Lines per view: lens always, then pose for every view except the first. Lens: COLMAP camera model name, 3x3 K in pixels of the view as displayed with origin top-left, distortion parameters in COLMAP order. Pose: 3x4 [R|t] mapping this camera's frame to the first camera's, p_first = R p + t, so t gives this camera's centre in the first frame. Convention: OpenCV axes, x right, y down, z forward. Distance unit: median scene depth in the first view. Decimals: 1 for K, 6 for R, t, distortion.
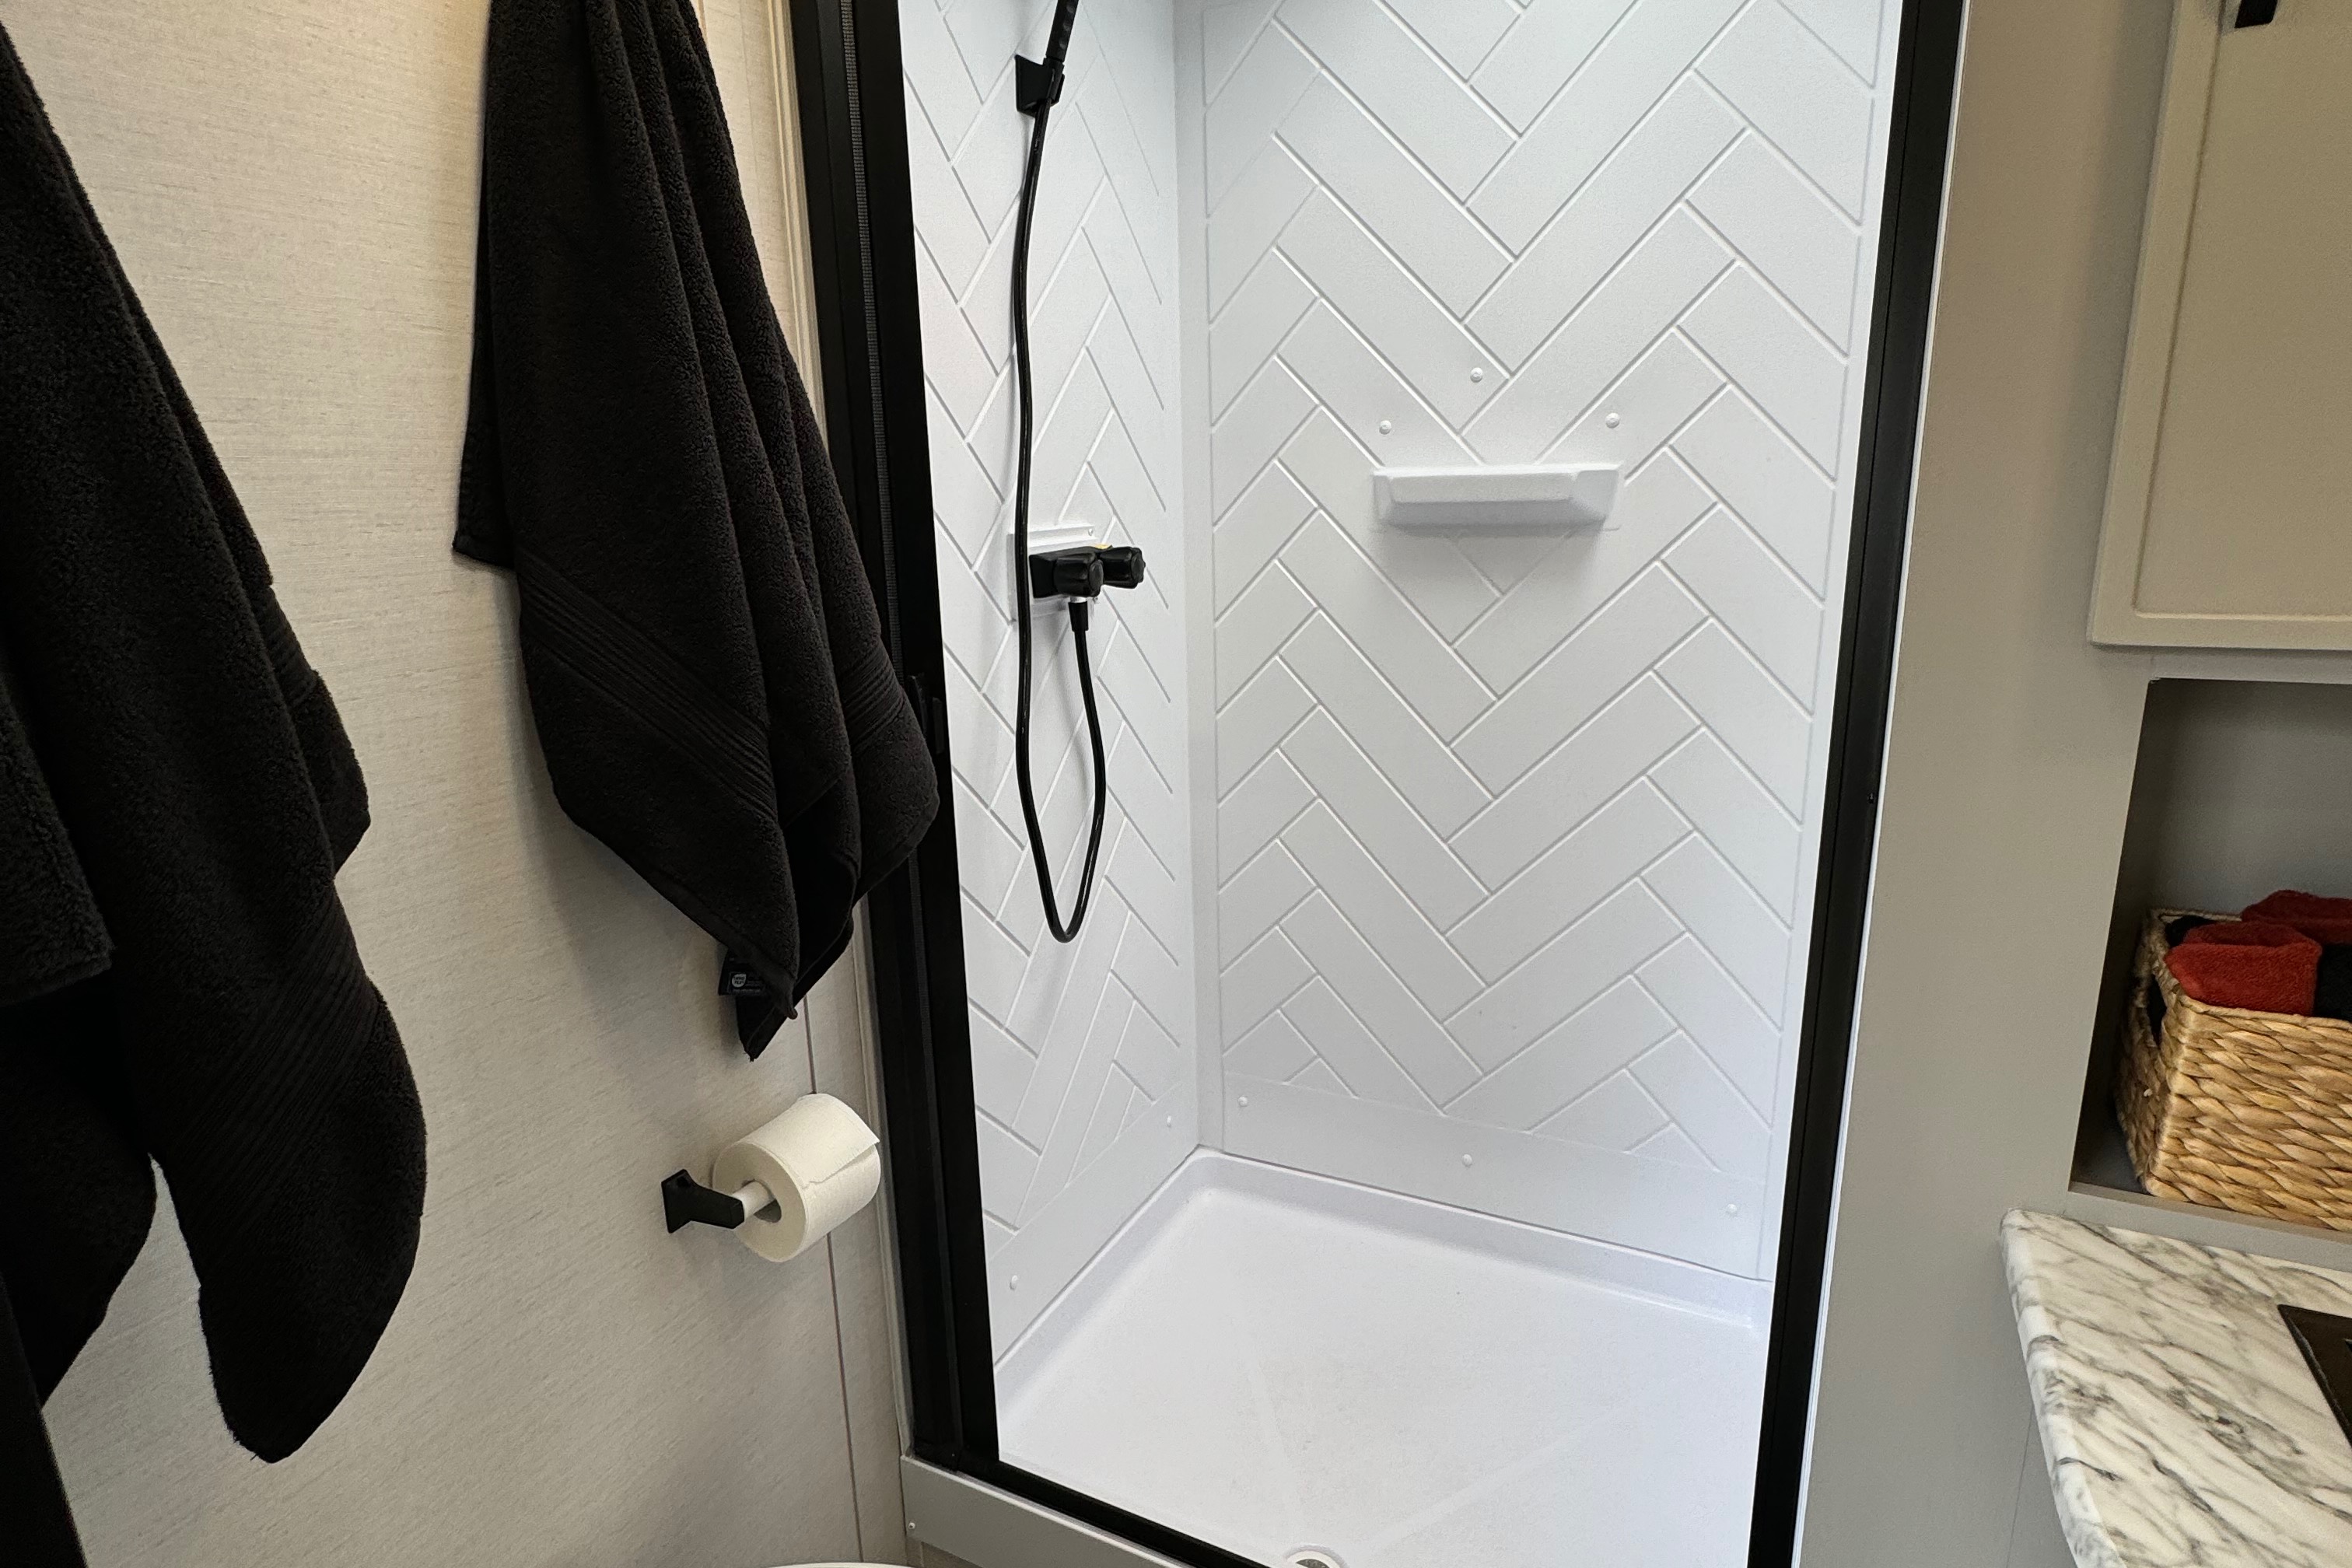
lens RADIAL K [[1260.5, 0, 1176.0], [0, 1260.5, 784.0], [0, 0, 1]] dist [0.003012, 0.001041]
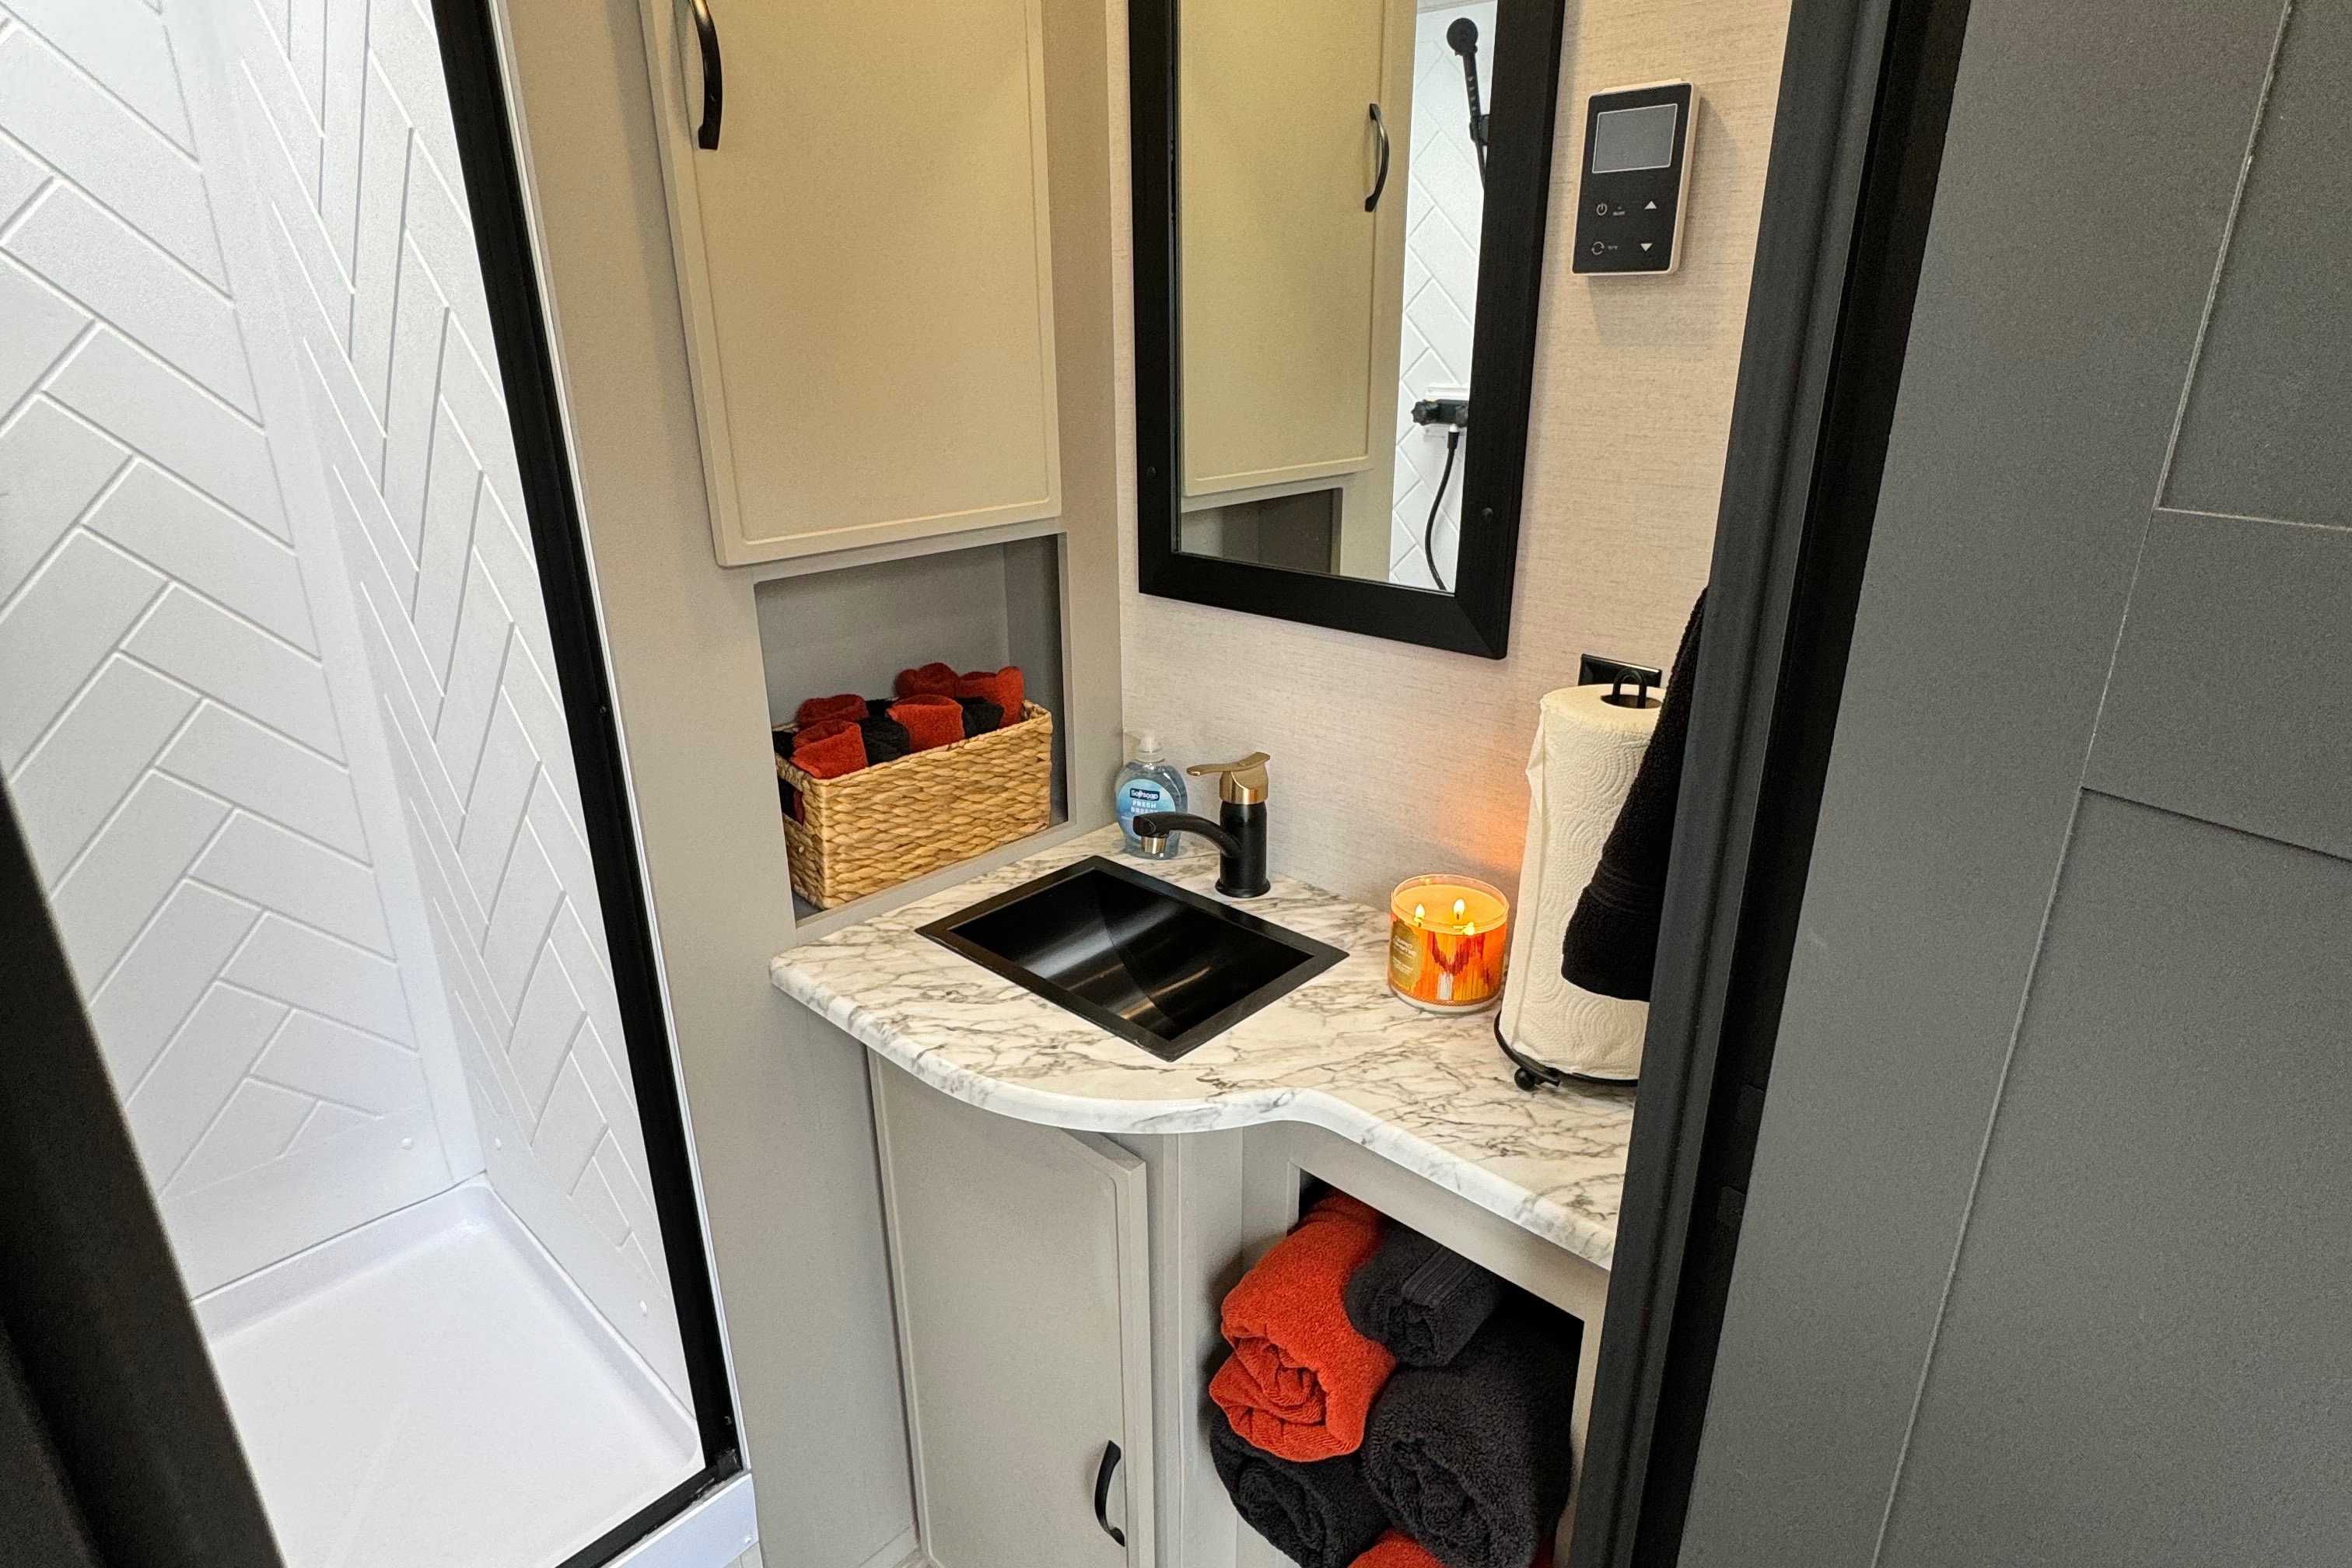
lens RADIAL K [[1260.5, 0, 1176.0], [0, 1260.5, 784.0], [0, 0, 1]] dist [0.003012, 0.001041]
pose [[0.283059, -0.305428, 0.909171, -0.493591], [0.226156, 0.942464, 0.246202, -0.108968], [-0.932057, 0.135925, 0.335848, 0.067511]]
